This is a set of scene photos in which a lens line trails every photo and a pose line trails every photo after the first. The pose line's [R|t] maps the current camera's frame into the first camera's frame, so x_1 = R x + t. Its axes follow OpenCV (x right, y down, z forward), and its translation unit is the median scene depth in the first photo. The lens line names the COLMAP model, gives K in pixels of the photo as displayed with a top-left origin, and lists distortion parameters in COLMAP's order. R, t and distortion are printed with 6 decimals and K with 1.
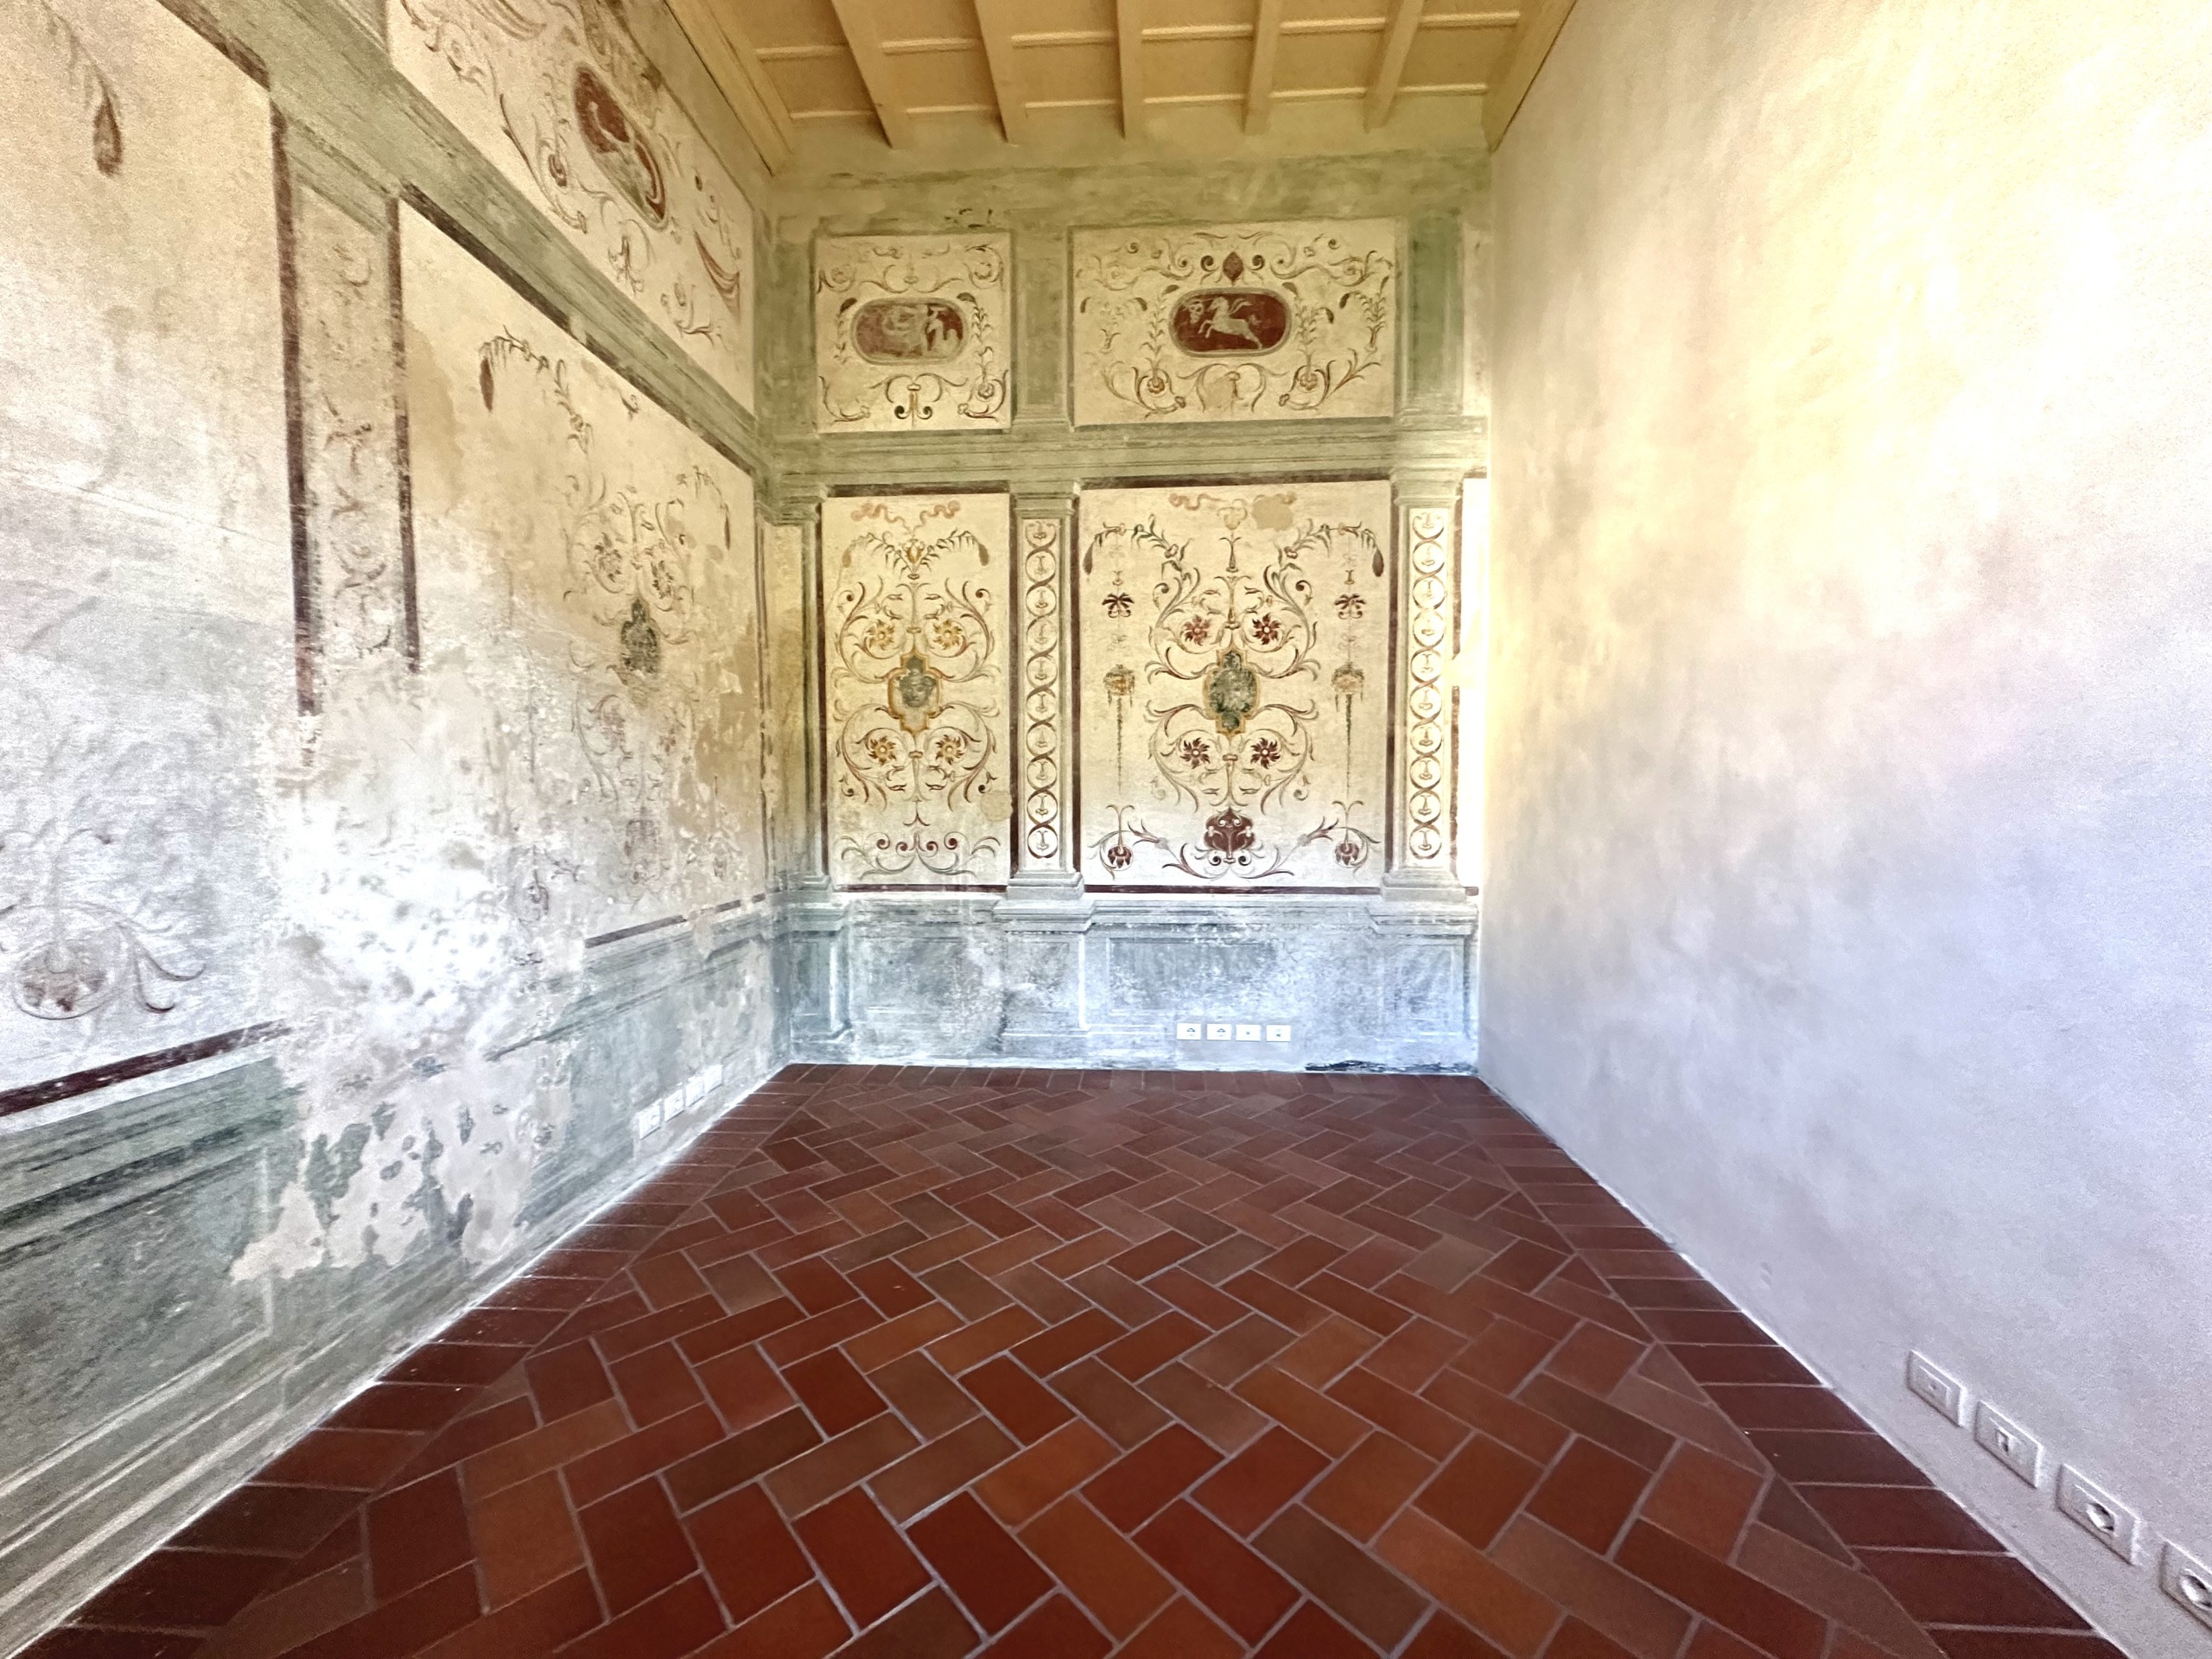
lens RADIAL K [[876.3, 0, 1096.6], [0, 876.3, 833.8], [0, 0, 1]] dist [-0.002517, 0.000601]
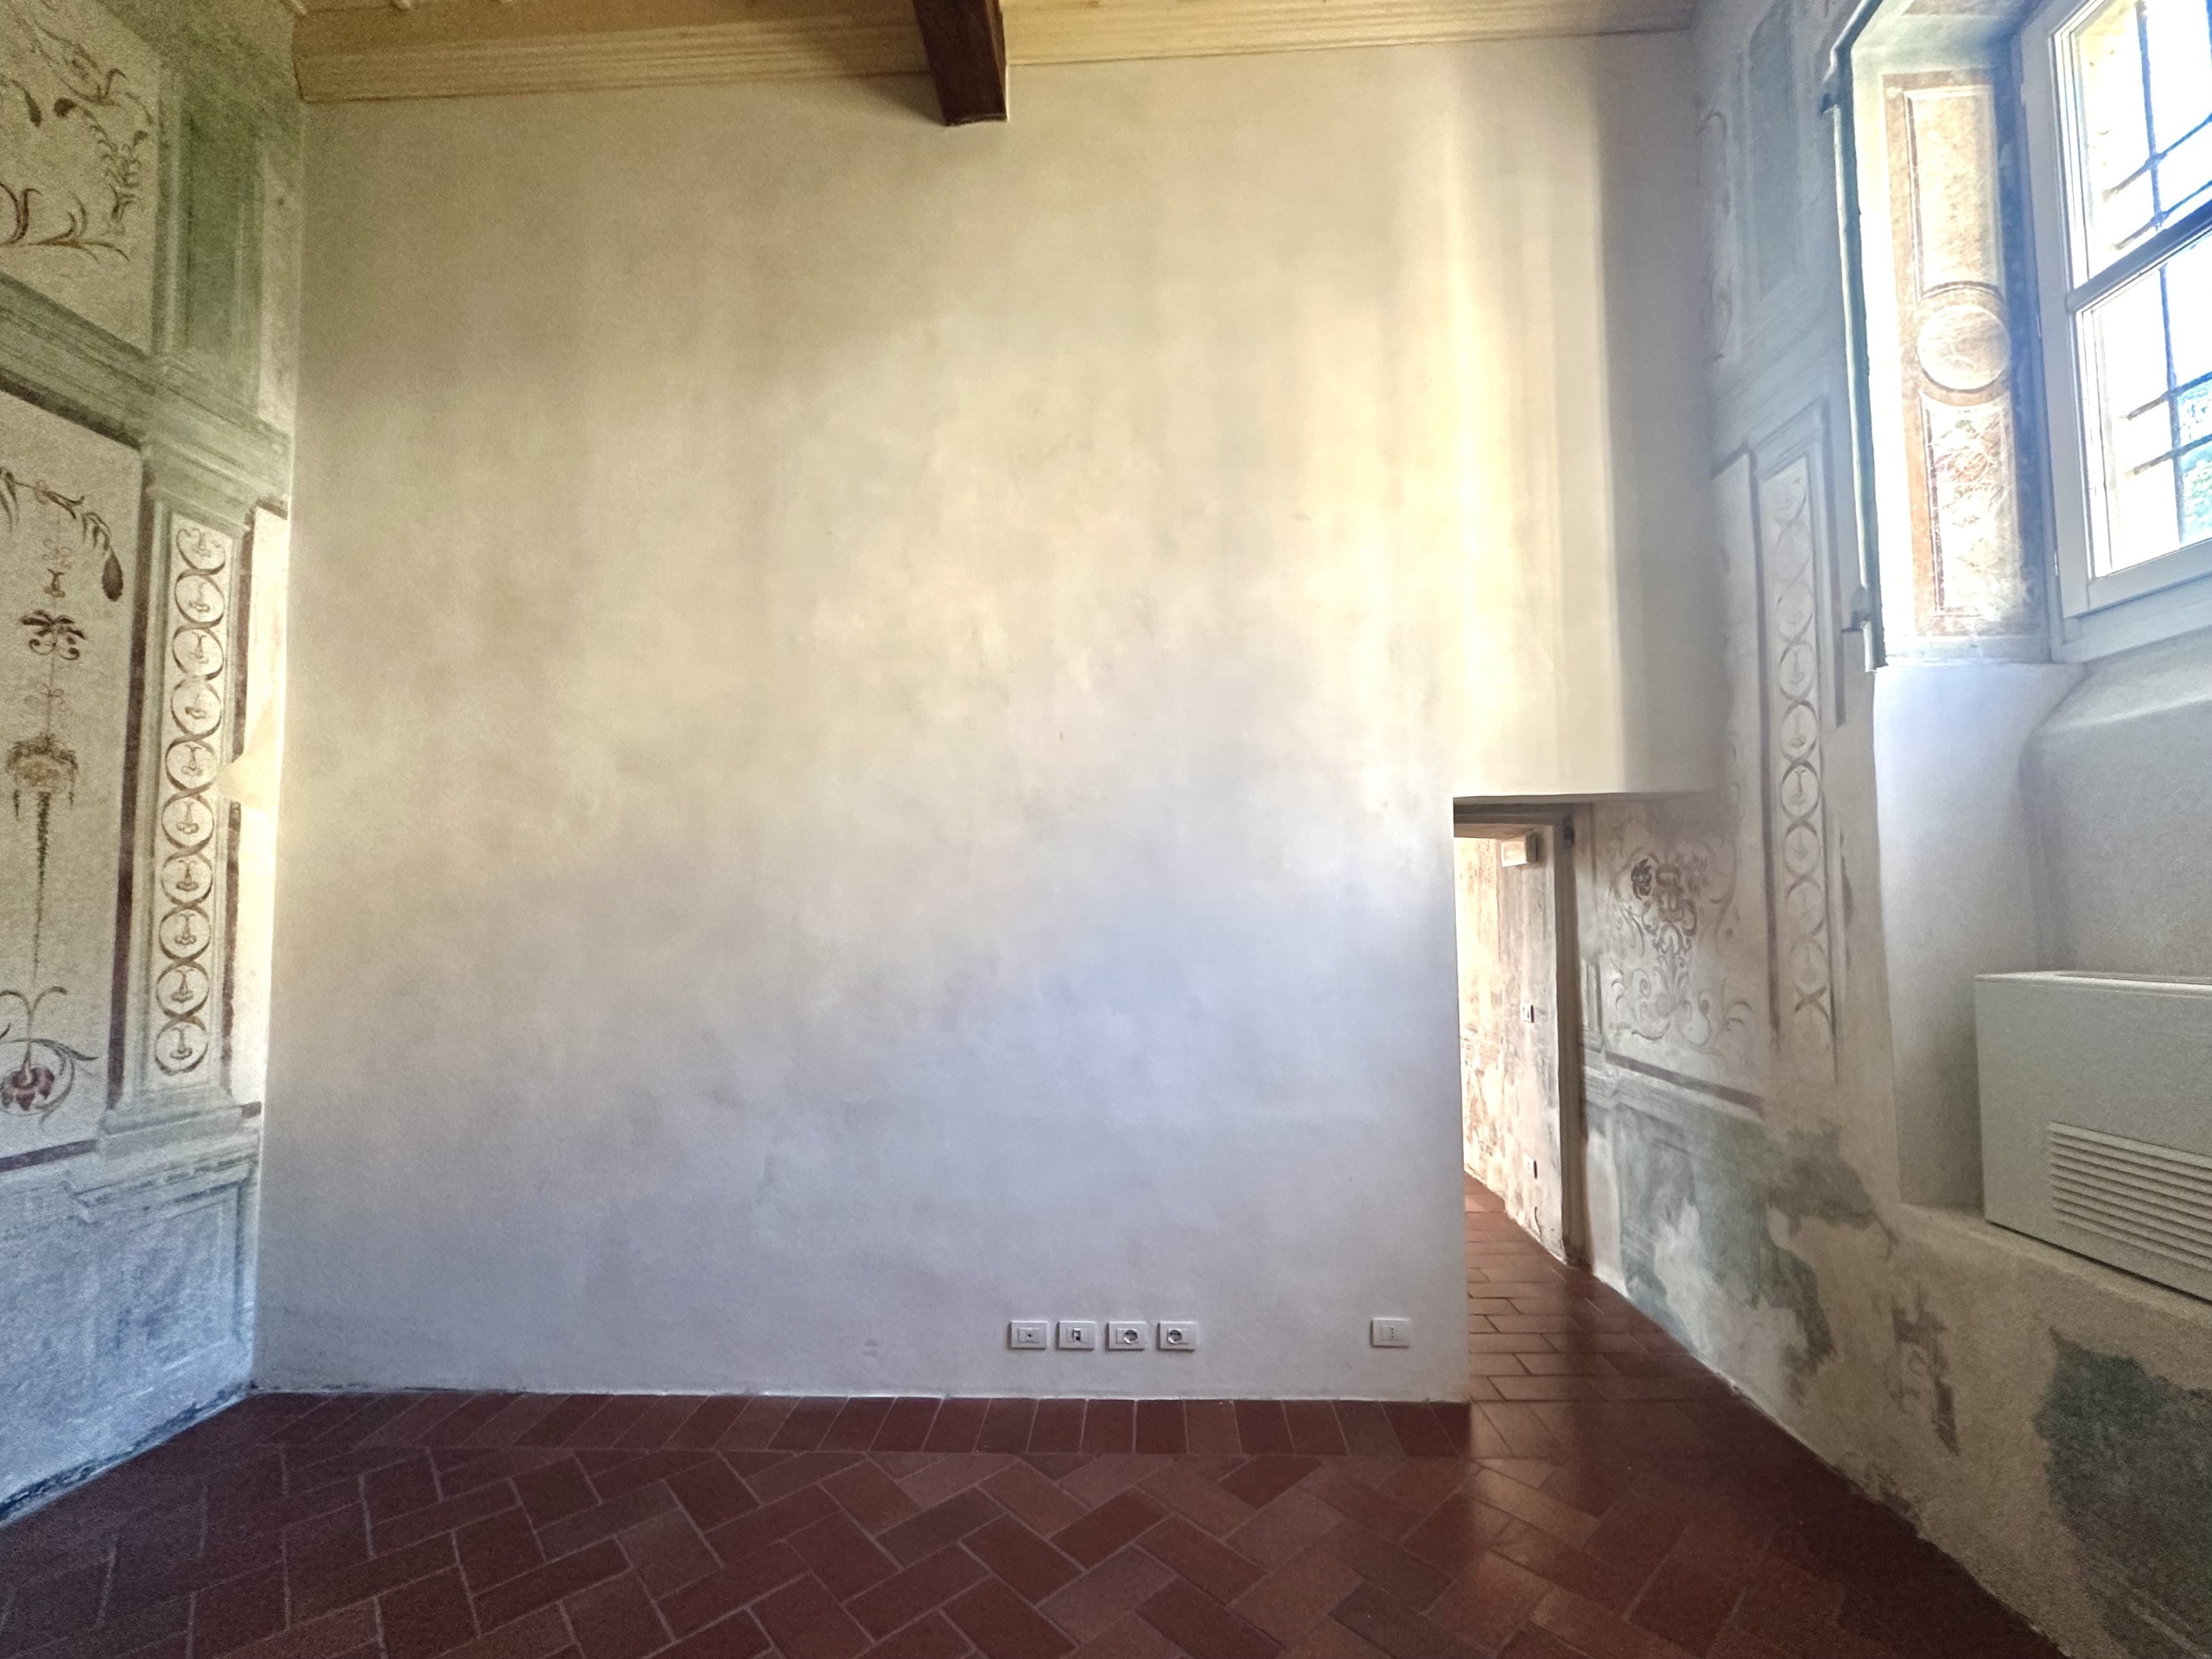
lens RADIAL K [[922.4, 0, 1120.9], [0, 922.4, 867.4], [0, 0, 1]] dist [-0.002342, 0.000393]
pose [[-0.033667, 0.054306, 0.997957, -0.368685], [0.062712, 0.996670, -0.052120, -0.049567], [-0.997464, 0.060829, -0.036960, 0.434737]]
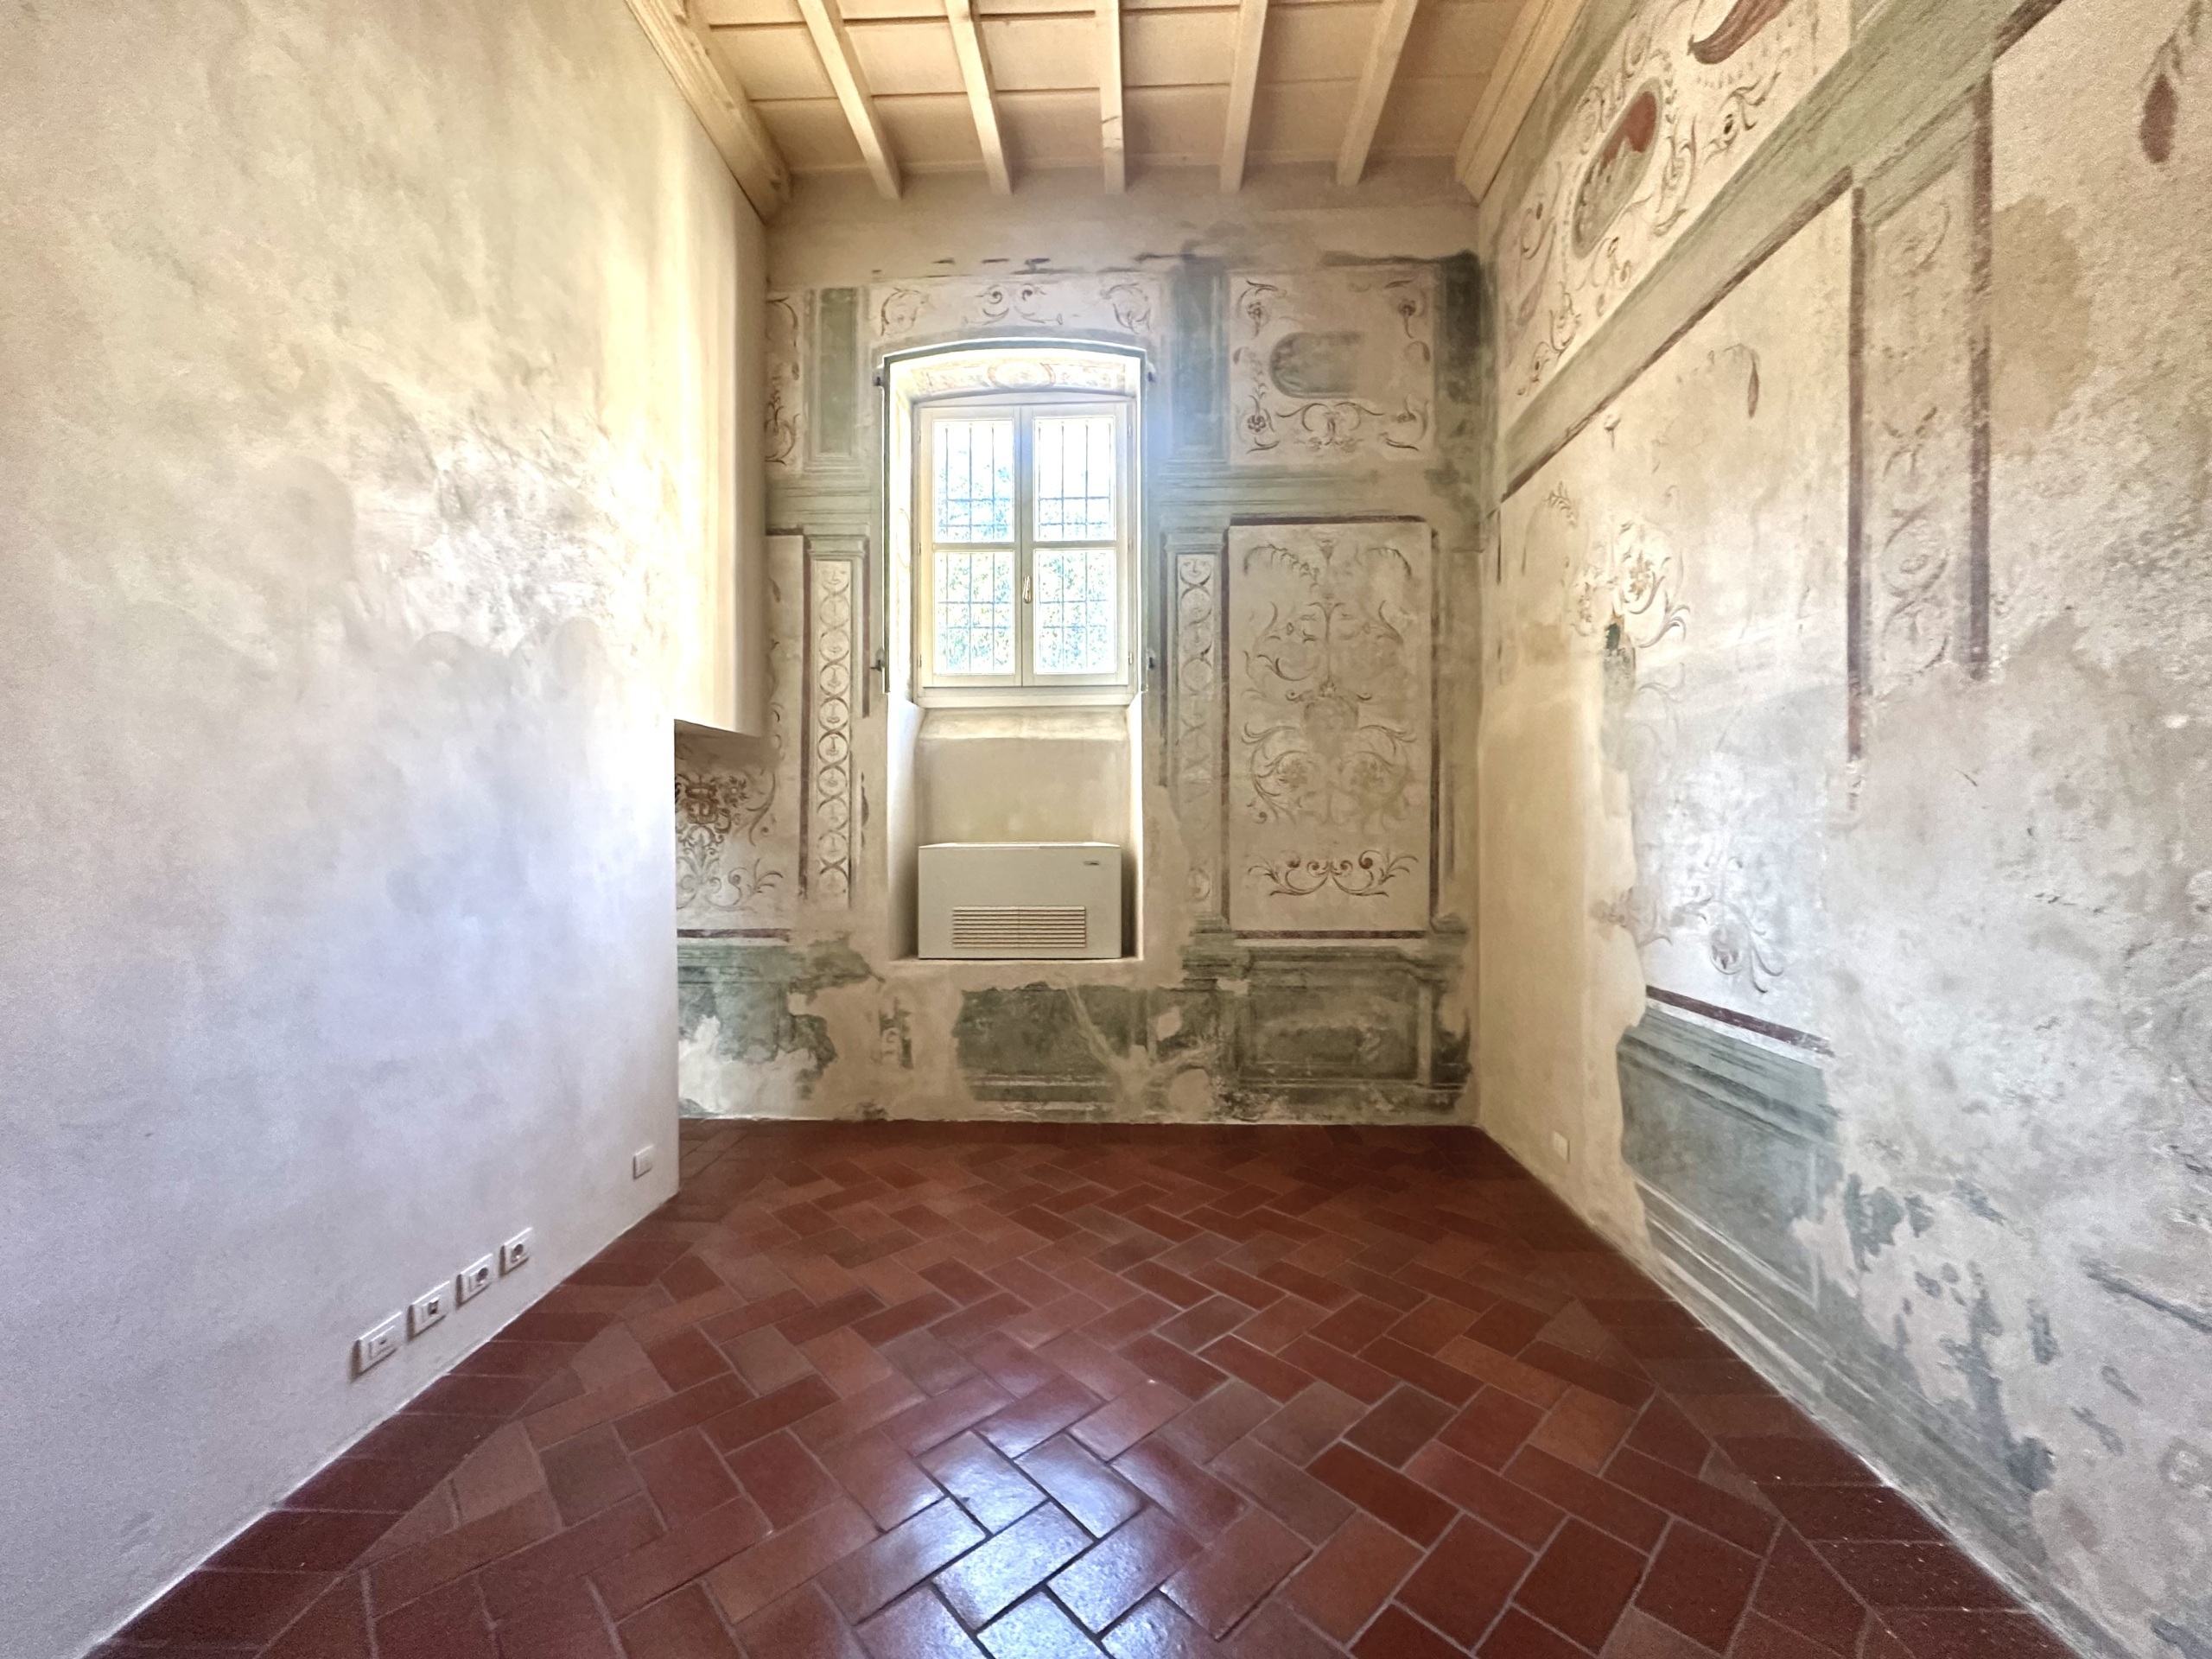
lens RADIAL K [[876.3, 0, 1115.1], [0, 876.3, 833.1], [0, 0, 1]] dist [-0.002517, 0.000601]
pose [[-0.999071, 0.005746, -0.042715, 0.006161], [0.003393, 0.998483, 0.054965, -0.061706], [0.042966, 0.054769, -0.997574, 1.125097]]
